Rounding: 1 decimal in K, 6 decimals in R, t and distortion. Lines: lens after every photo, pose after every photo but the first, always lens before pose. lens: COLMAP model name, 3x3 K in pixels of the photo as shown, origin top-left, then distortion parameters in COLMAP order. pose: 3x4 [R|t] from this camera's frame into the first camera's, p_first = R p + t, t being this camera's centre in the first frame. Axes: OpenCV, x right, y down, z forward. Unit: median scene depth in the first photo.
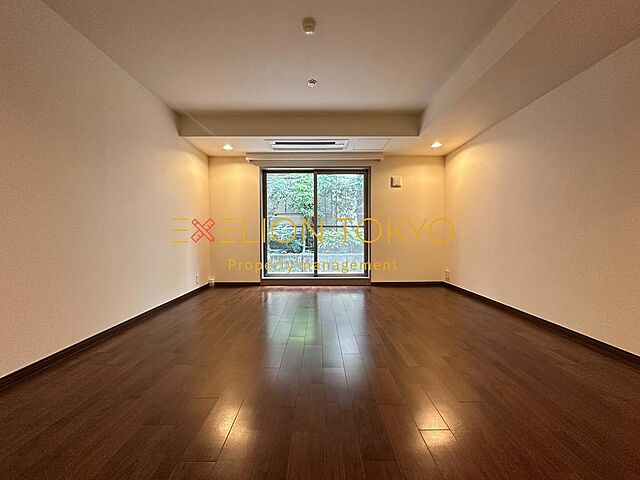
lens RADIAL K [[256.8, 0, 320.2], [0, 256.8, 244.4], [0, 0, 1]] dist [0.002337, 0.000062]
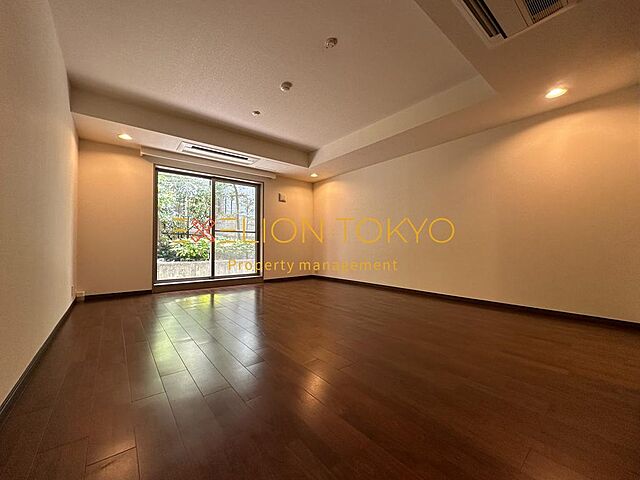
lens RADIAL K [[256.8, 0, 315.5], [0, 256.8, 242.6], [0, 0, 1]] dist [0.002337, 0.000062]
pose [[0.784509, 0.009197, 0.620050, -0.349199], [0.020780, 0.998939, -0.041108, 0.031865], [-0.619770, 0.045134, 0.783485, -0.072581]]
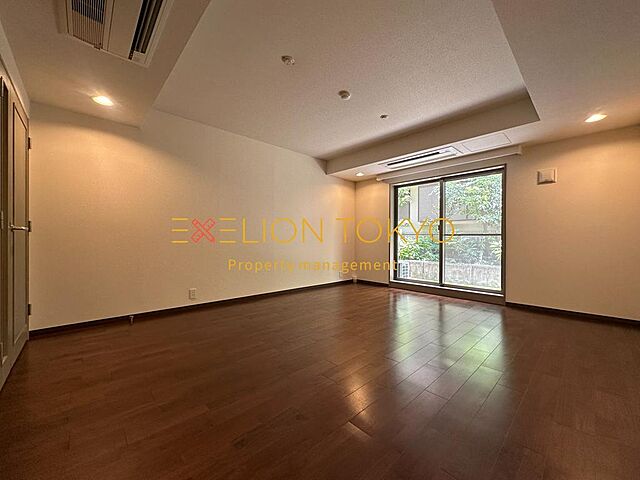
lens RADIAL K [[256.8, 0, 319.6], [0, 256.8, 243.5], [0, 0, 1]] dist [0.002337, 0.000062]
pose [[0.679225, 0.018148, -0.733705, 0.400554], [-0.040486, 0.999099, -0.012767, -0.006077], [0.732812, 0.038377, 0.679348, -0.009207]]
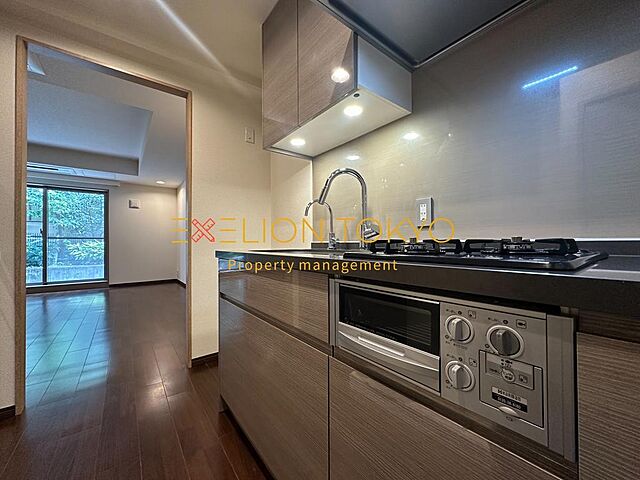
lens RADIAL K [[256.8, 0, 318.0], [0, 256.8, 240.8], [0, 0, 1]] dist [0.002337, 0.000062]
pose [[0.802937, 0.008538, 0.596002, 0.266676], [0.023779, 0.998643, -0.046341, 0.022053], [-0.595589, 0.051381, 0.801644, -0.565061]]
